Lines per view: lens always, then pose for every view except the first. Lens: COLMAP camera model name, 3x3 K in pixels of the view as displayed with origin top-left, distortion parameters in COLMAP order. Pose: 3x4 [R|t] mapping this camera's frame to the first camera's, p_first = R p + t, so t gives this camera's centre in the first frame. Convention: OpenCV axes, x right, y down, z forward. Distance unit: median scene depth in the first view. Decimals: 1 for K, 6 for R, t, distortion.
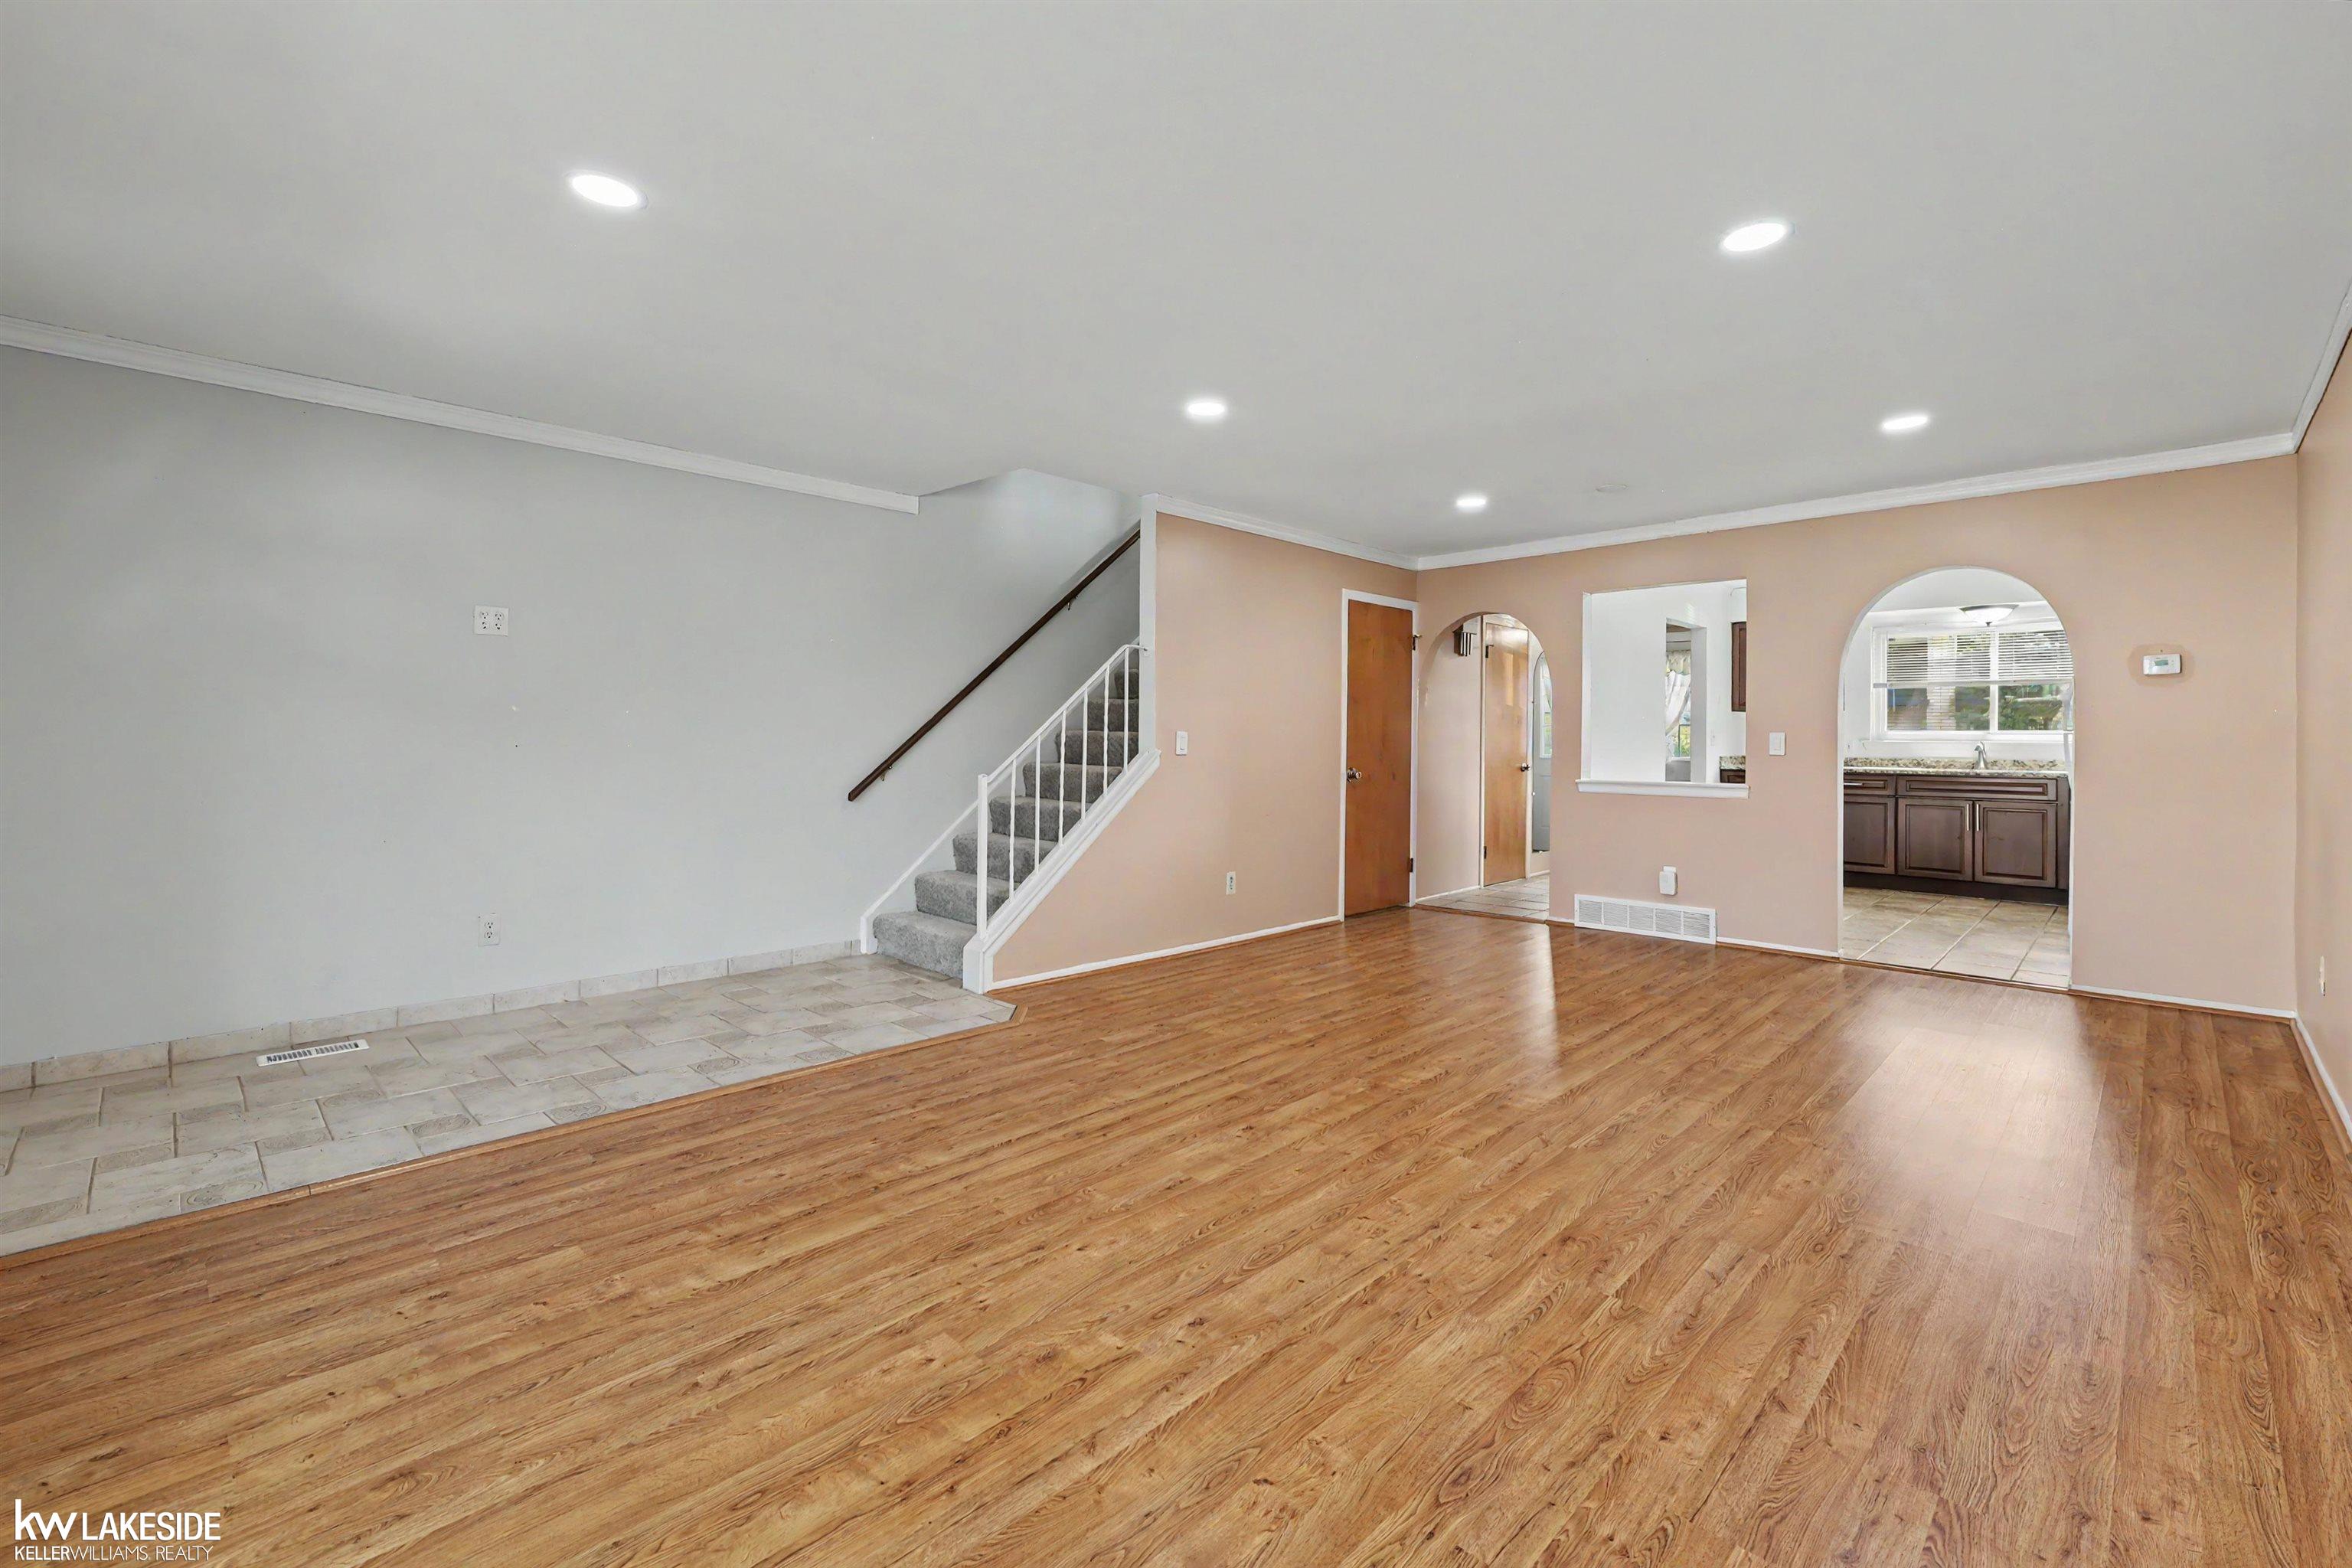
lens RADIAL K [[981.6, 0, 1207.0], [0, 981.6, 738.3], [0, 0, 1]] dist [0.006675, 0.001081]
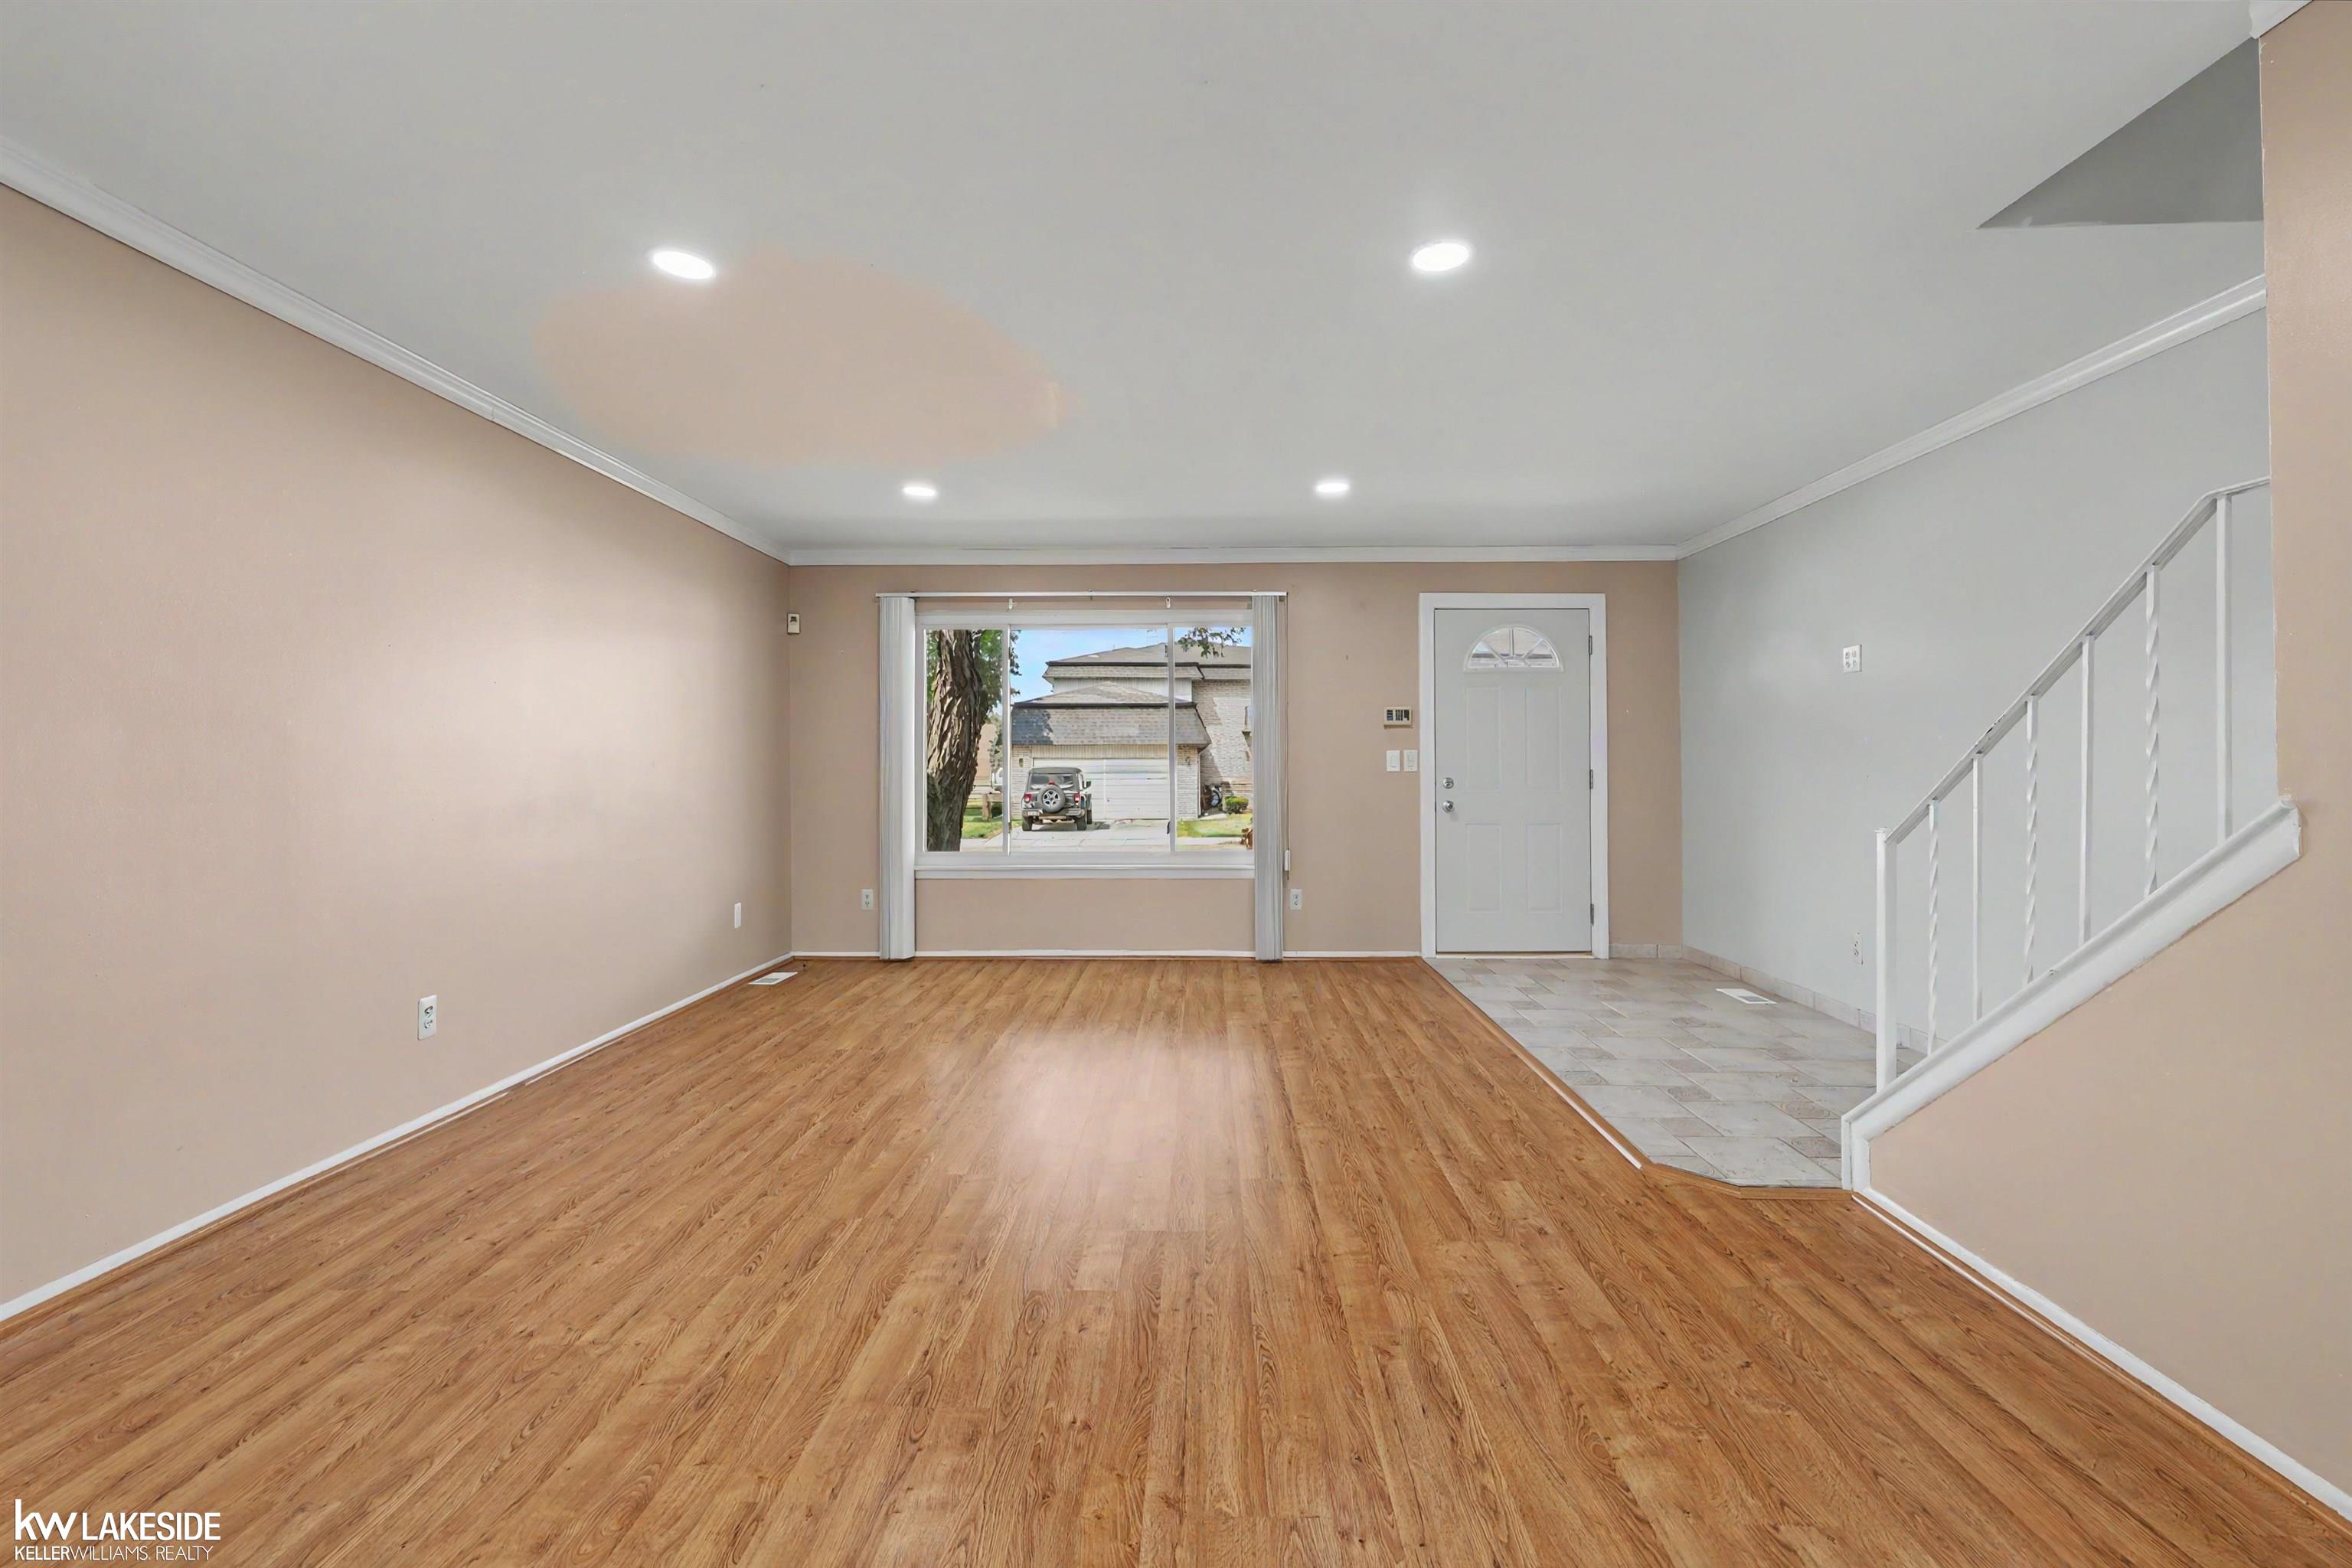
lens RADIAL K [[981.6, 0, 1191.7], [0, 981.6, 750.7], [0, 0, 1]] dist [0.006675, 0.001081]
pose [[-0.731433, -0.015926, -0.681727, 0.824944], [-0.001802, 0.999769, -0.021423, 0.007720], [0.681911, -0.014441, -0.731293, 2.008158]]
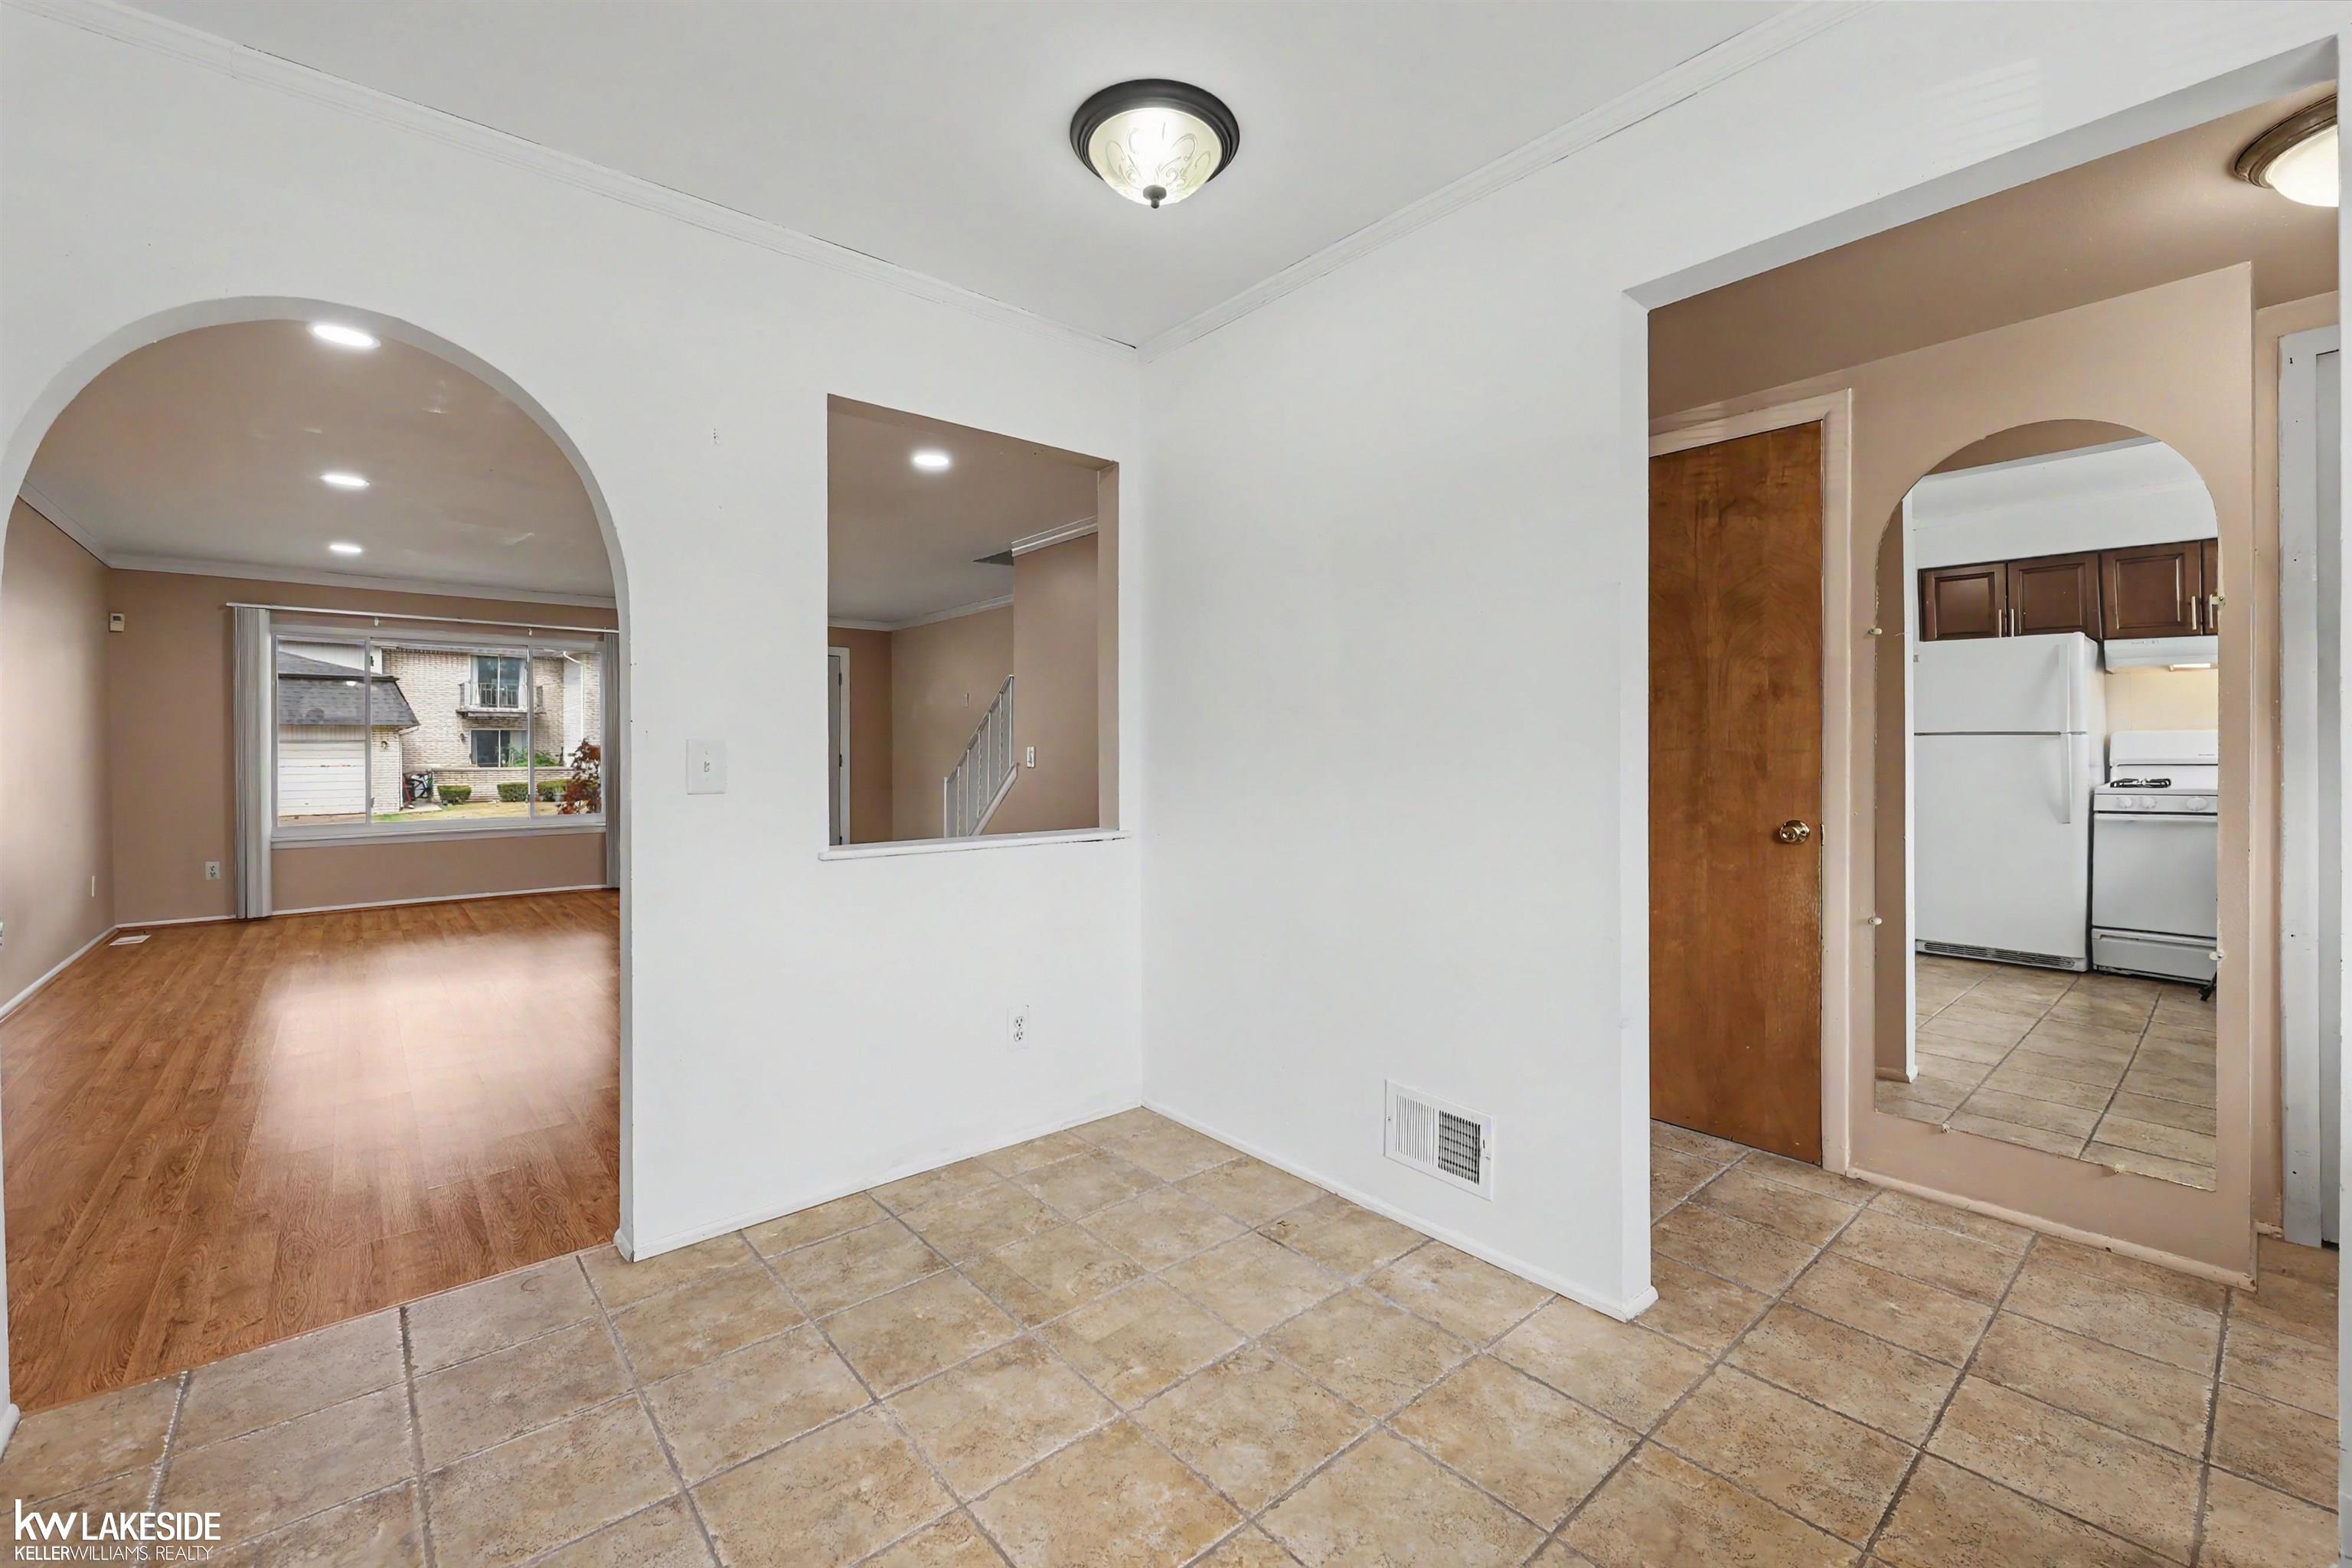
lens RADIAL K [[981.6, 0, 1184.9], [0, 981.6, 742.5], [0, 0, 1]] dist [0.006675, 0.001081]
pose [[-0.106723, -0.011184, -0.994226, 2.134582], [0.004320, 0.999922, -0.011712, 0.008729], [0.994279, -0.005545, -0.106667, 2.655645]]
